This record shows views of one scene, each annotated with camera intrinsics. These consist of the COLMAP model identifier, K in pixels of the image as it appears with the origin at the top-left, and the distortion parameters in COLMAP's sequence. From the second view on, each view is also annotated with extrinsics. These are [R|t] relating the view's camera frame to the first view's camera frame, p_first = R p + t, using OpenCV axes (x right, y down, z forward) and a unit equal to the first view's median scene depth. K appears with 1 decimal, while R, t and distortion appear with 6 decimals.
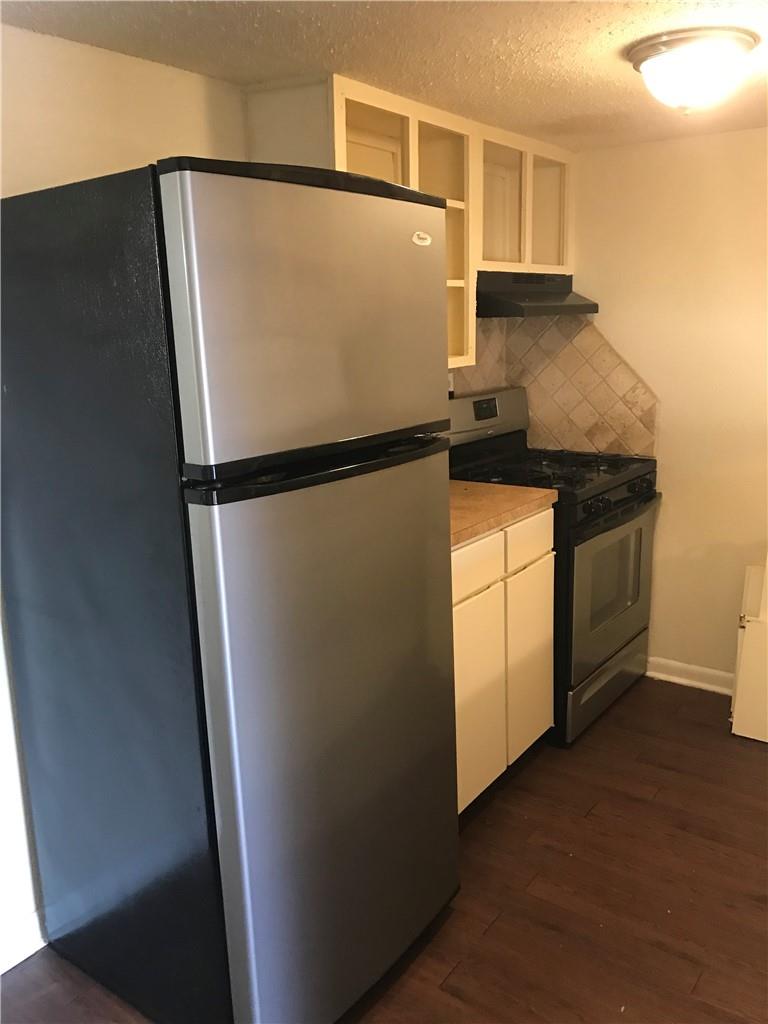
lens RADIAL K [[837.8, 0, 386.5], [0, 837.8, 514.1], [0, 0, 1]] dist [0.018811, -0.021973]
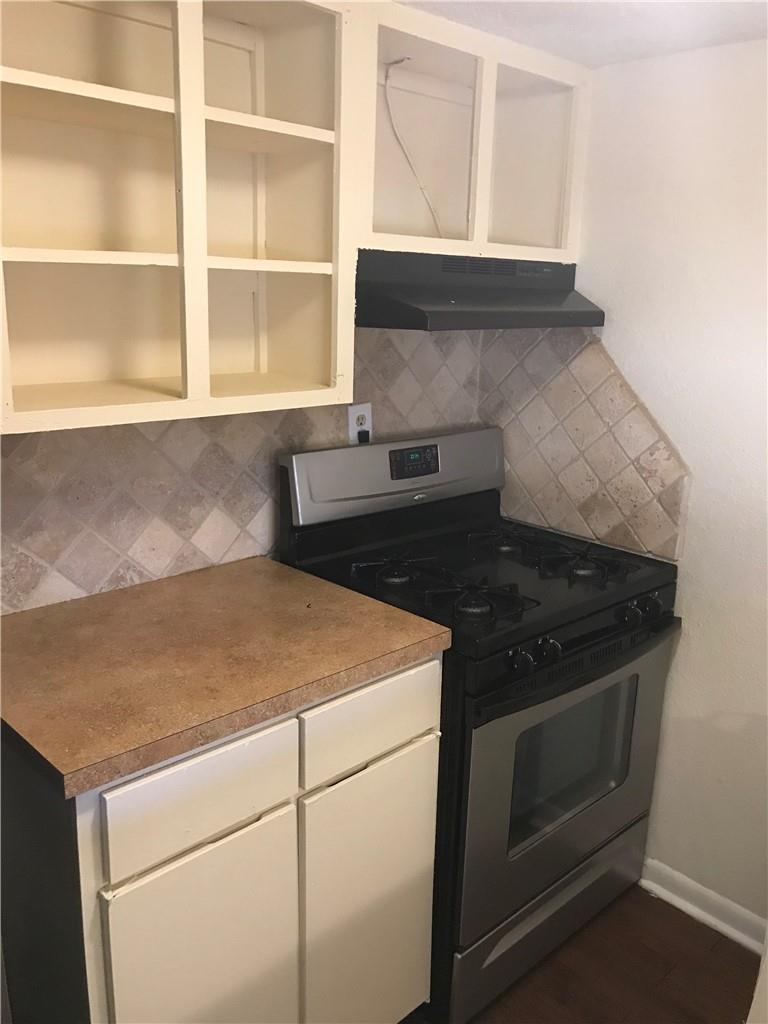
lens RADIAL K [[837.8, 0, 381.2], [0, 837.8, 508.4], [0, 0, 1]] dist [0.018811, -0.021973]
pose [[0.981719, 0.095079, -0.164889, 0.202437], [-0.092014, 0.995414, 0.026146, -0.102836], [0.166619, -0.010496, 0.985965, 0.343440]]
